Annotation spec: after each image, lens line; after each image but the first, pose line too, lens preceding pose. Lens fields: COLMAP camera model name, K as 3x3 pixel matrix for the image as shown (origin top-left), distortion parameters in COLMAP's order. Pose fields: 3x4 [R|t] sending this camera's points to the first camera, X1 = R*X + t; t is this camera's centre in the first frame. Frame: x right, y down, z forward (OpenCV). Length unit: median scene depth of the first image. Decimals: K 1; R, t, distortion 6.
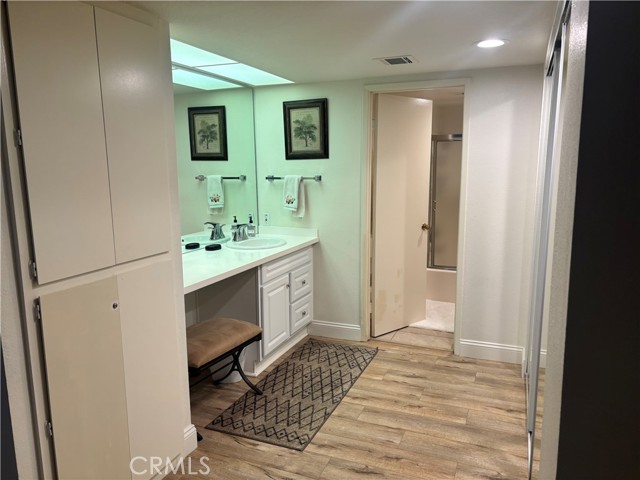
lens RADIAL K [[480.0, 0, 319.2], [0, 480.0, 241.2], [0, 0, 1]] dist [0.021502, -0.007476]
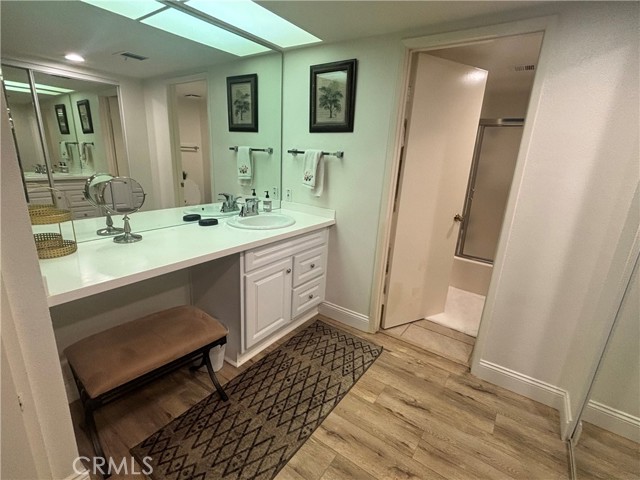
lens RADIAL K [[302.0, 0, 322.5], [0, 302.0, 238.6], [0, 0, 1]] dist [-0.007986, 0.001330]
pose [[0.973508, 0.115886, -0.197110, 0.097521], [-0.092432, 0.987928, 0.124316, -0.043193], [0.209137, -0.102804, 0.972468, 0.429965]]
